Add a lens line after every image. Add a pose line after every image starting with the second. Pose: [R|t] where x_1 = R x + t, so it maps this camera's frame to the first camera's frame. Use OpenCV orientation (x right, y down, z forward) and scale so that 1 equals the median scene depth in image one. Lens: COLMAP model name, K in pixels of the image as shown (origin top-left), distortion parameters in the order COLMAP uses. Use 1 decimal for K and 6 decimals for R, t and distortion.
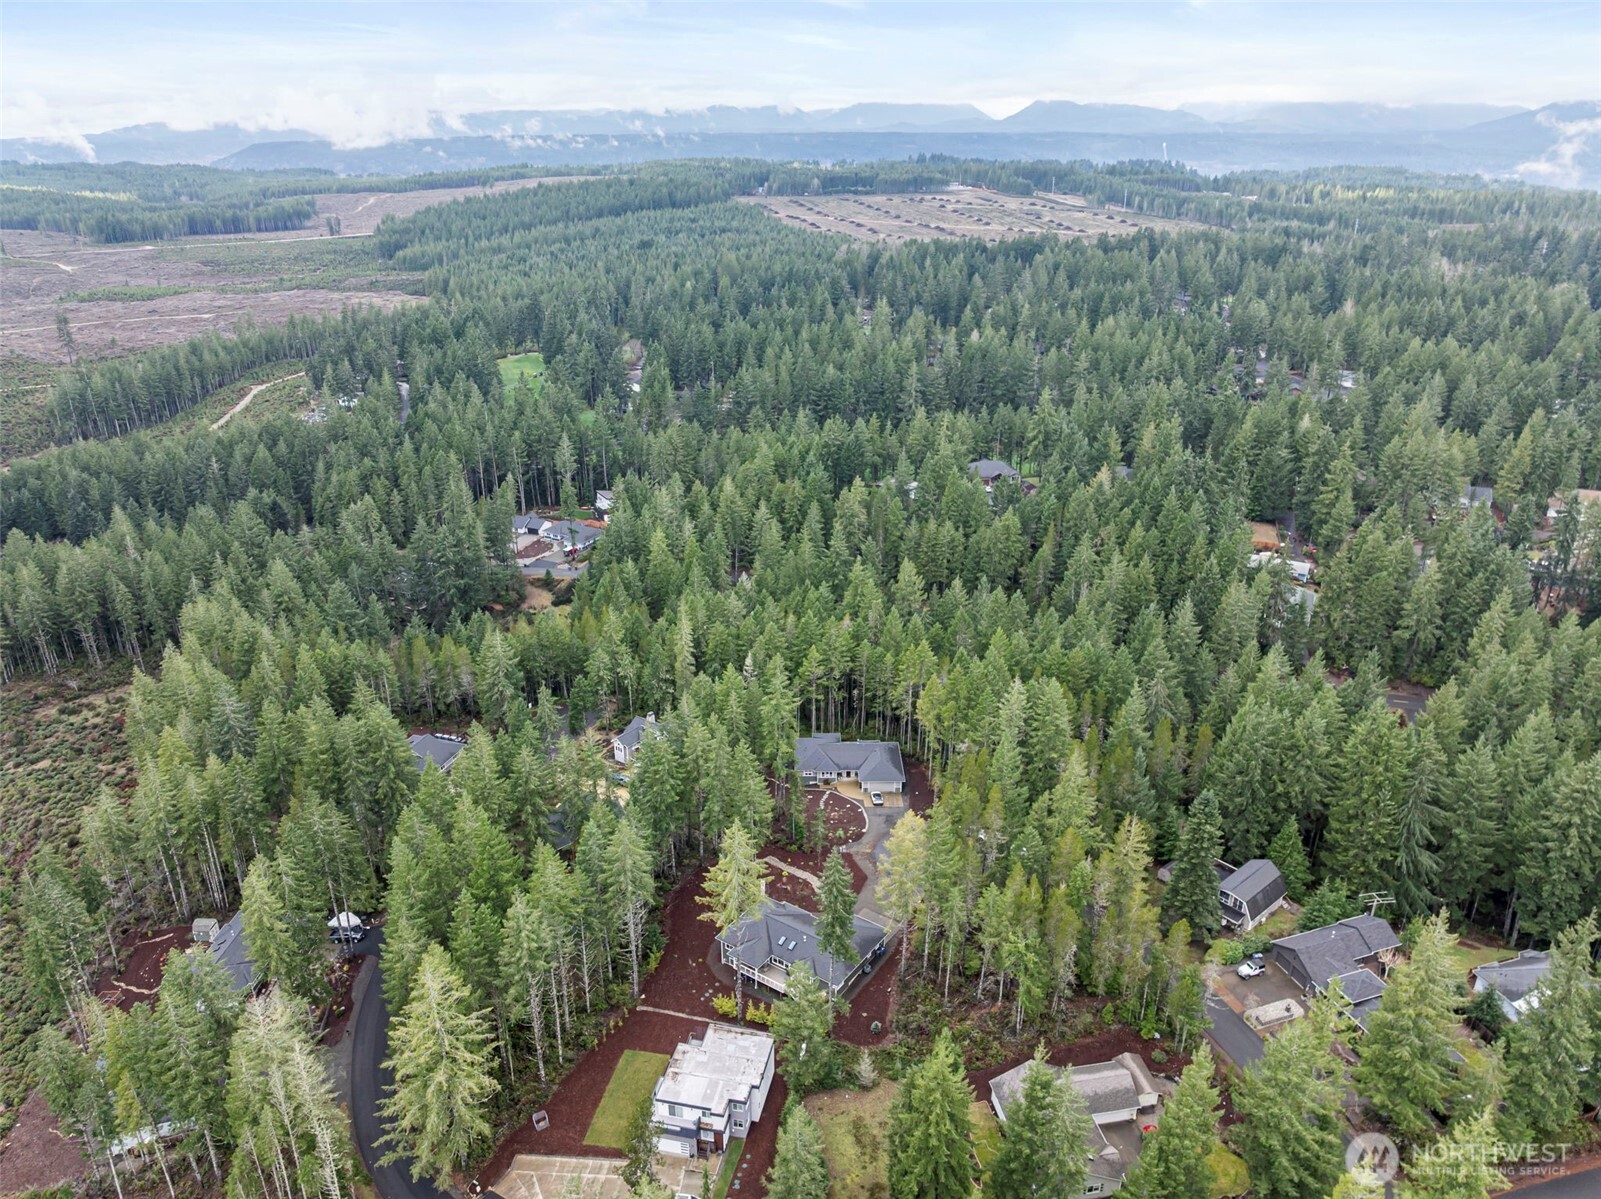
lens RADIAL K [[1134.8, 0, 800.5], [0, 1134.8, 599.5], [0, 0, 1]] dist [-0.037940, 0.001696]
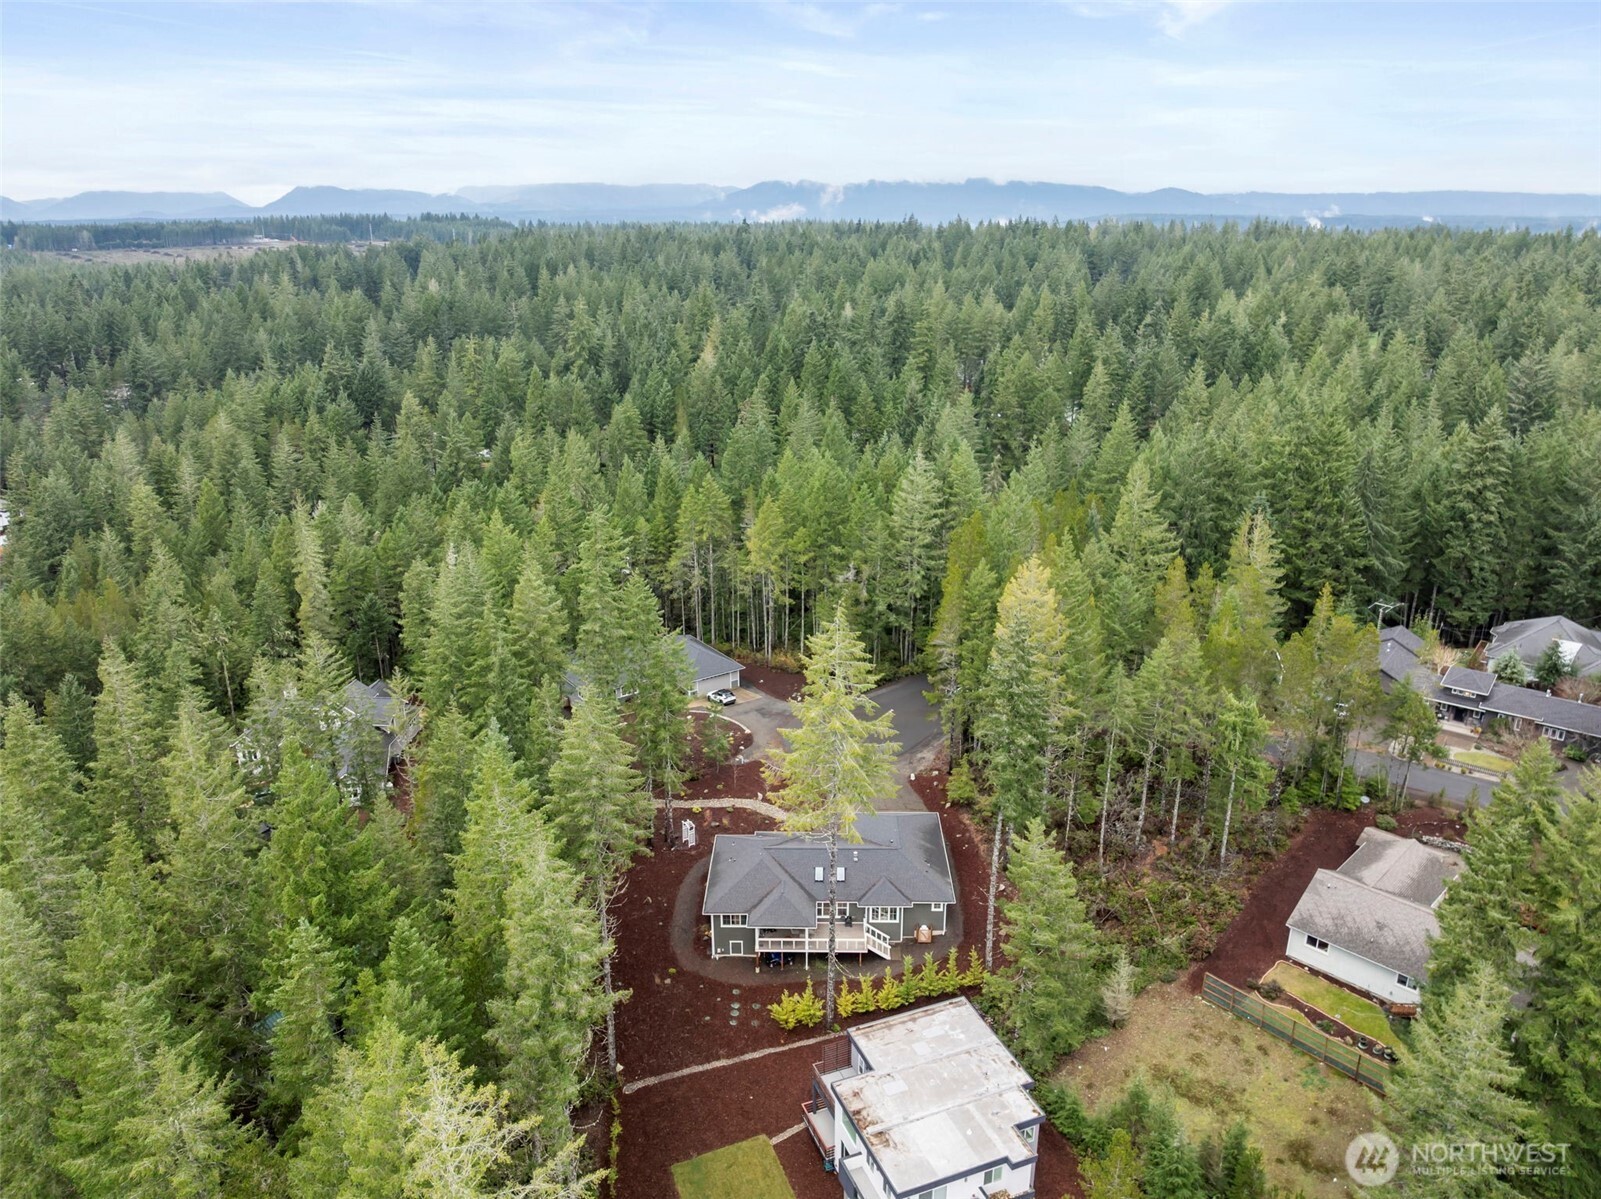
lens RADIAL K [[1134.8, 0, 800.5], [0, 1134.8, 599.5], [0, 0, 1]] dist [-0.037940, 0.001696]
pose [[0.827407, -0.186525, 0.529722, -0.284480], [0.223757, 0.974624, -0.006317, 0.158804], [-0.515102, 0.123756, 0.848148, 0.474885]]
